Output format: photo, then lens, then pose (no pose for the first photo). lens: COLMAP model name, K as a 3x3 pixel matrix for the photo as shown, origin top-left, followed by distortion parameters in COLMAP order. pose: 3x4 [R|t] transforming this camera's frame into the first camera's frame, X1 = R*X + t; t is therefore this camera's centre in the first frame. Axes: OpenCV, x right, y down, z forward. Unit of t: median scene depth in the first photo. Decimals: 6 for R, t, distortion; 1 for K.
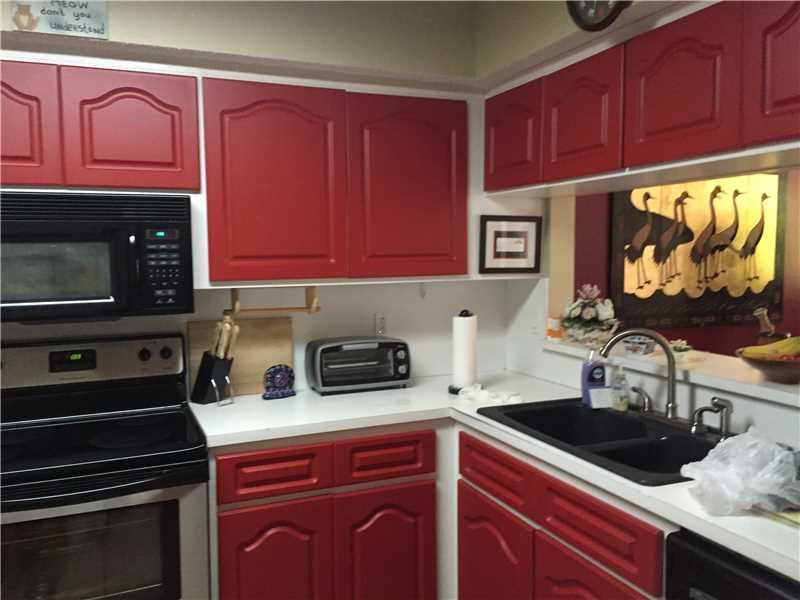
lens RADIAL K [[677.4, 0, 400.3], [0, 677.4, 302.9], [0, 0, 1]] dist [0.084815, -0.124962]
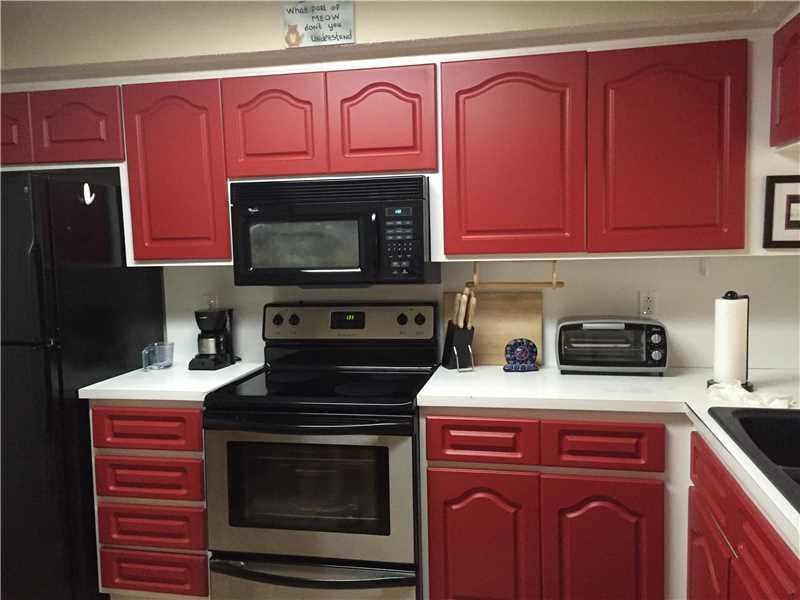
lens RADIAL K [[677.4, 0, 400.1], [0, 677.4, 302.2], [0, 0, 1]] dist [0.084815, -0.124962]
pose [[0.823133, 0.047875, -0.565827, 0.266208], [-0.029332, 0.998694, 0.041829, 0.000352], [0.567091, -0.017834, 0.823462, 0.078952]]
